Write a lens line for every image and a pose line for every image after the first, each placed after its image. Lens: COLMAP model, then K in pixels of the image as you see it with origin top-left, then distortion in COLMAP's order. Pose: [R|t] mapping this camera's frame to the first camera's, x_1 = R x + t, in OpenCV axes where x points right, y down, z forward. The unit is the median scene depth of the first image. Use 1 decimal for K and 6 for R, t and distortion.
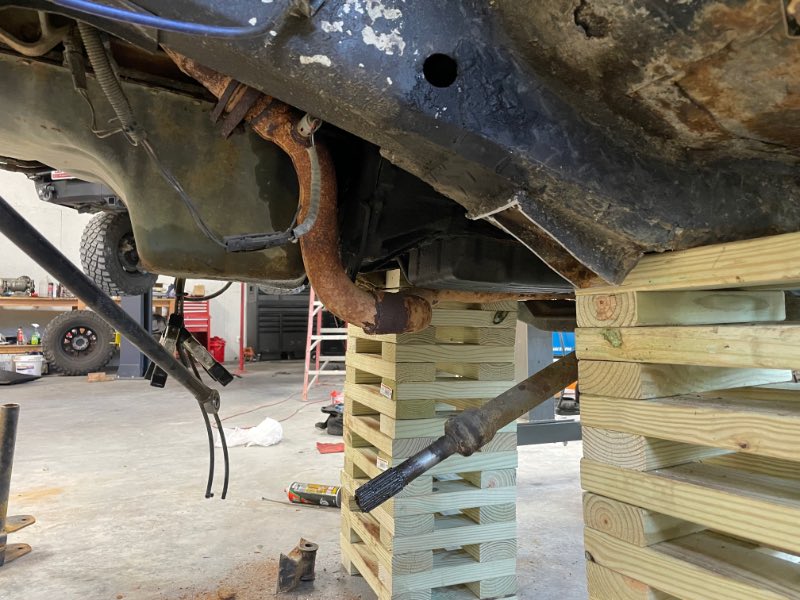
lens RADIAL K [[615.3, 0, 415.3], [0, 615.3, 300.5], [0, 0, 1]] dist [0.068386, -0.079622]
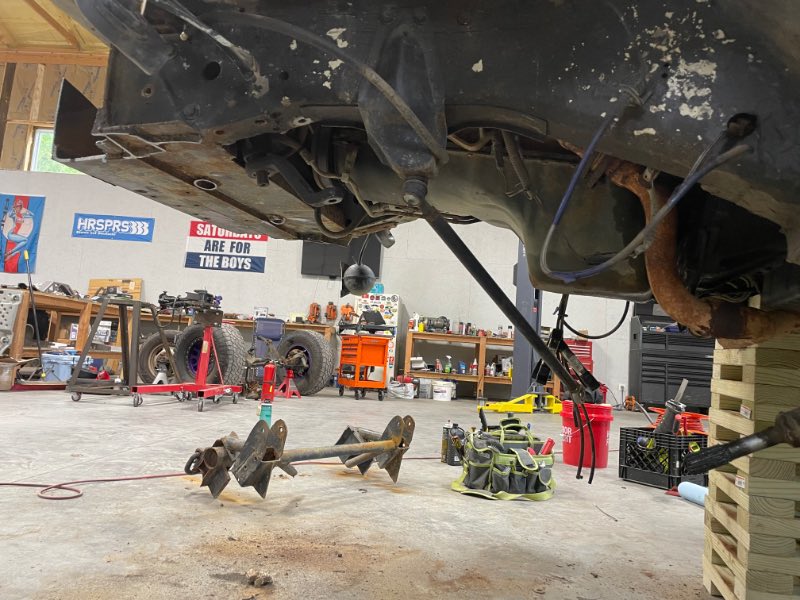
lens RADIAL K [[611.2, 0, 393.4], [0, 611.2, 279.2], [0, 0, 1]] dist [0.087363, -0.115475]
pose [[0.803248, -0.004121, -0.595631, 0.164952], [-0.064510, 0.993492, -0.093869, 0.100926], [0.592142, 0.113824, 0.797754, -0.352555]]
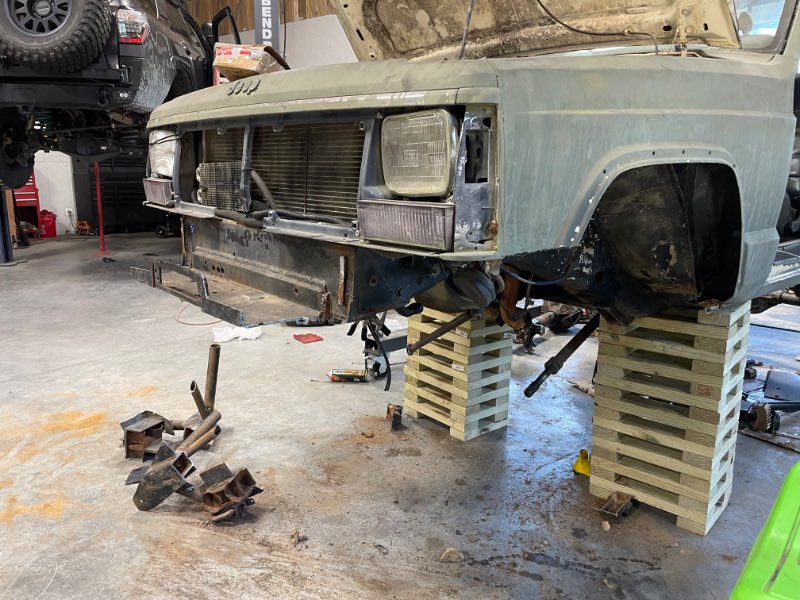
lens RADIAL K [[589.1, 0, 421.8], [0, 589.1, 296.2], [0, 0, 1]] dist [0.025003, -0.006648]
pose [[0.934552, -0.042788, 0.353245, -1.386633], [-0.042852, 0.971985, 0.231105, -0.673744], [-0.353237, -0.231117, 0.906536, -1.103277]]
